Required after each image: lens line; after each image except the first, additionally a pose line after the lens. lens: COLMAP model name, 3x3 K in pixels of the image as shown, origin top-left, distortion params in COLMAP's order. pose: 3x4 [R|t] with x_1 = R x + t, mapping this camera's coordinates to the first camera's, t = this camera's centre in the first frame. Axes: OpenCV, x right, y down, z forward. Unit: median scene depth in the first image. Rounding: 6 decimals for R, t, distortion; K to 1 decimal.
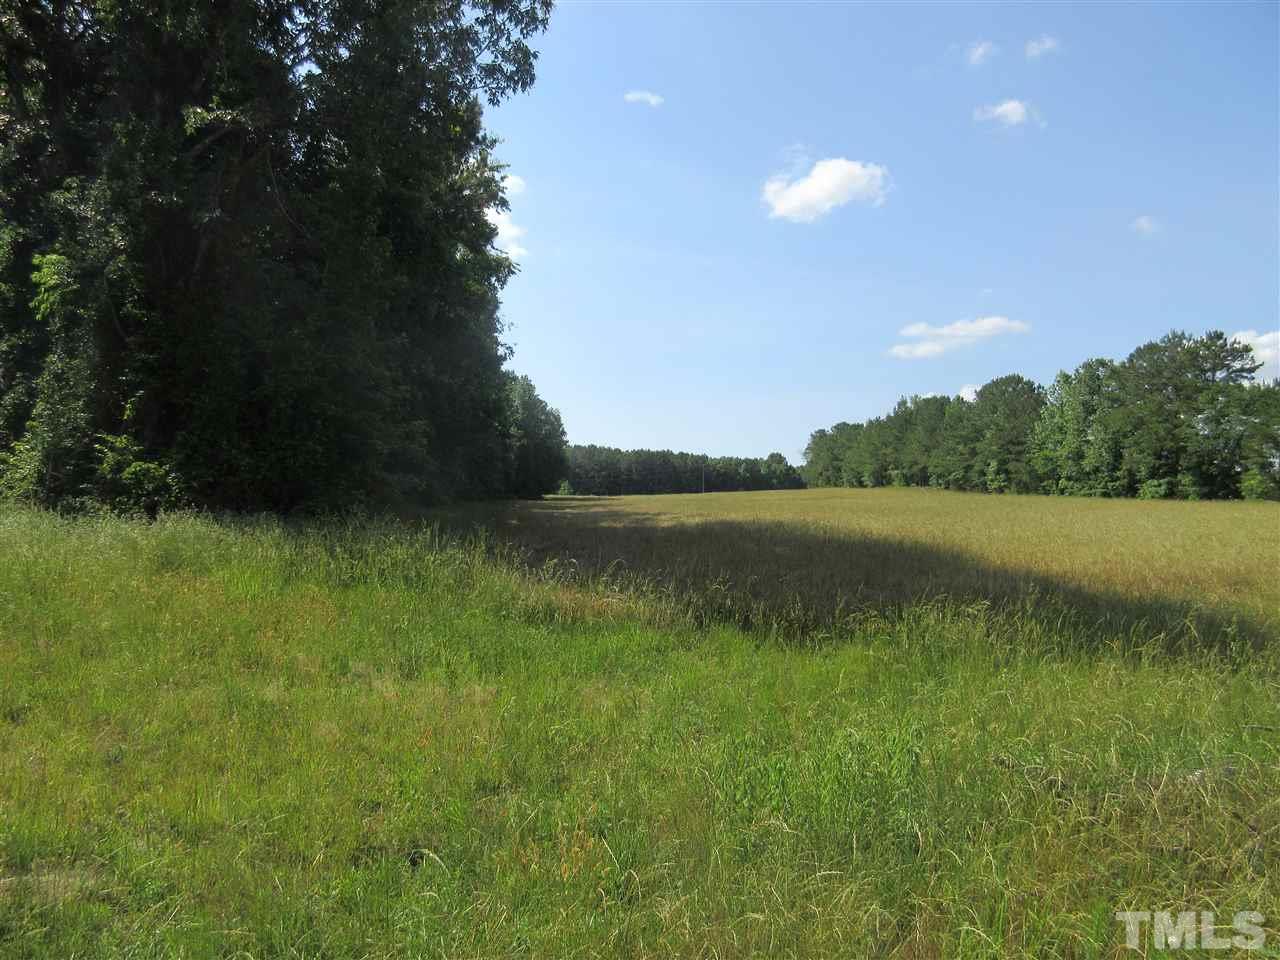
lens RADIAL K [[929.0, 0, 640.0], [0, 929.0, 480.0], [0, 0, 1]] dist [-0.017804, 0.003296]
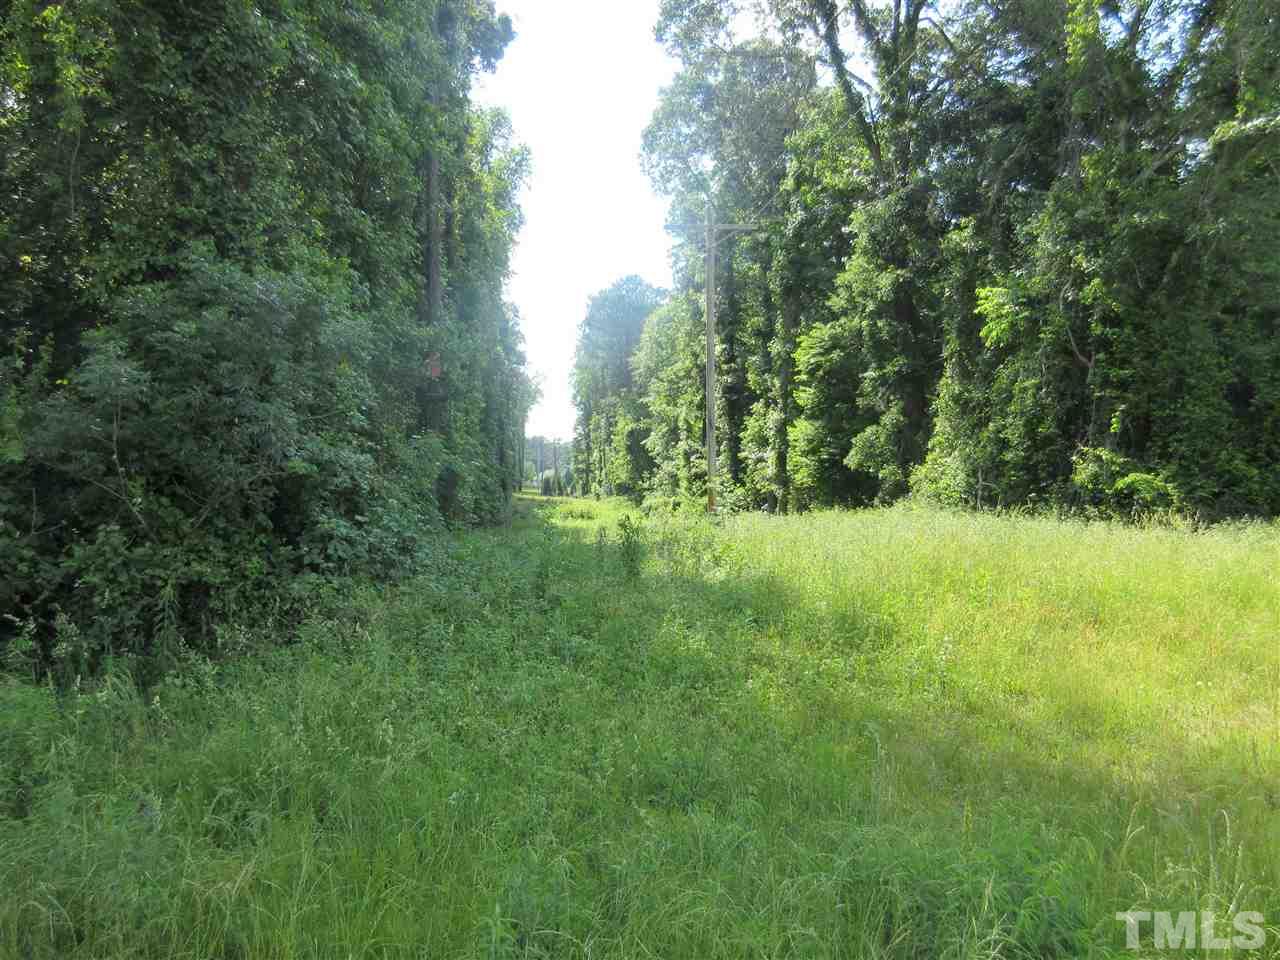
lens RADIAL K [[929.0, 0, 640.0], [0, 929.0, 480.0], [0, 0, 1]] dist [-0.017804, 0.003296]
pose [[0.801633, -0.003874, -0.597804, -0.232071], [-0.002271, 0.999952, -0.009525, 0.000279], [0.597812, 0.008993, 0.801586, -0.114049]]
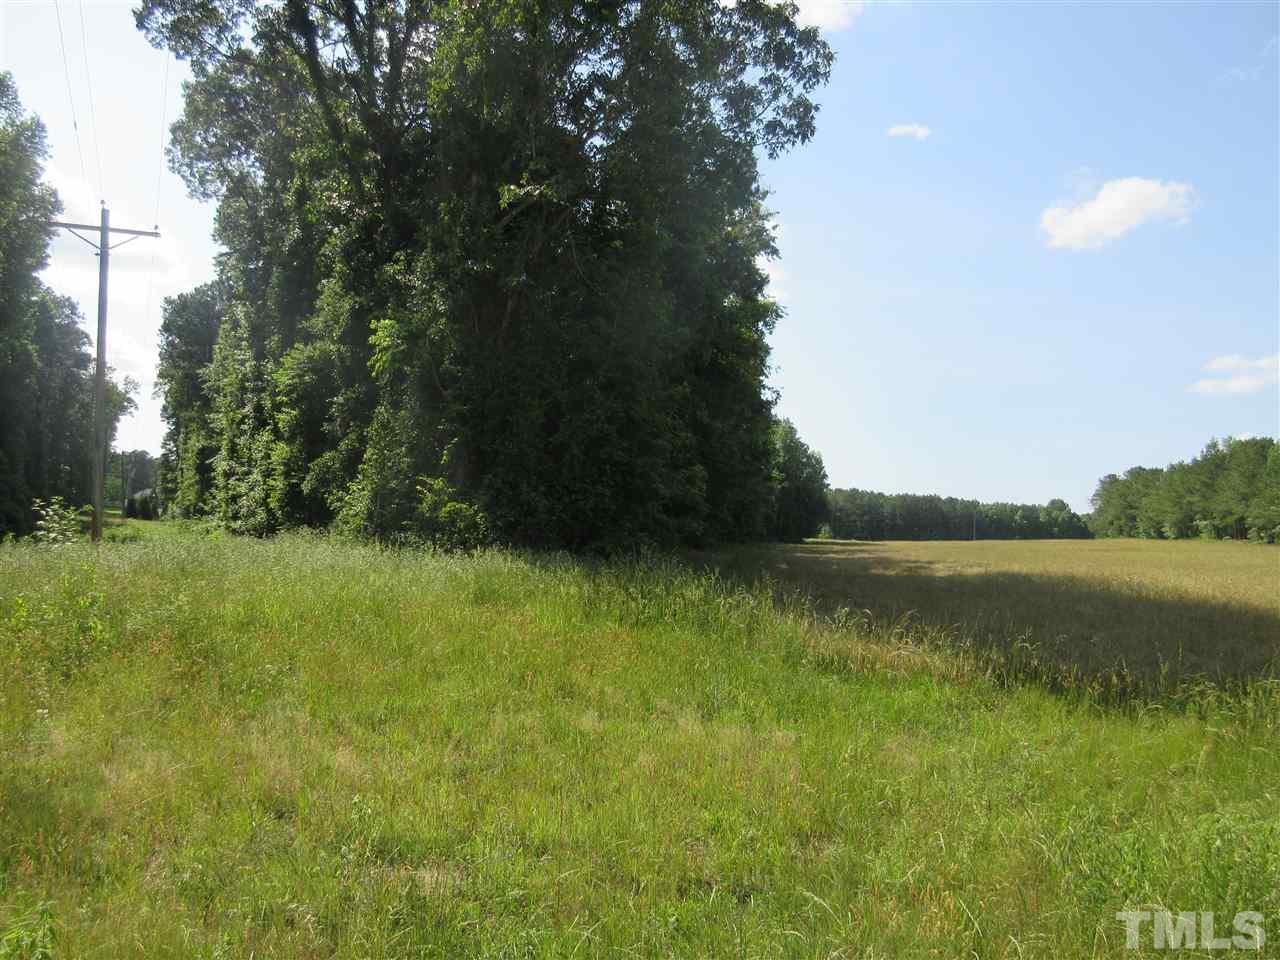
lens RADIAL K [[928.8, 0, 640.0], [0, 928.8, 480.0], [0, 0, 1]] dist [-0.007899, 0.001502]
pose [[0.962163, 0.007814, -0.272363, -0.013331], [-0.020228, 0.998879, -0.042800, -0.001981], [0.271723, 0.046690, 0.961242, -0.009795]]
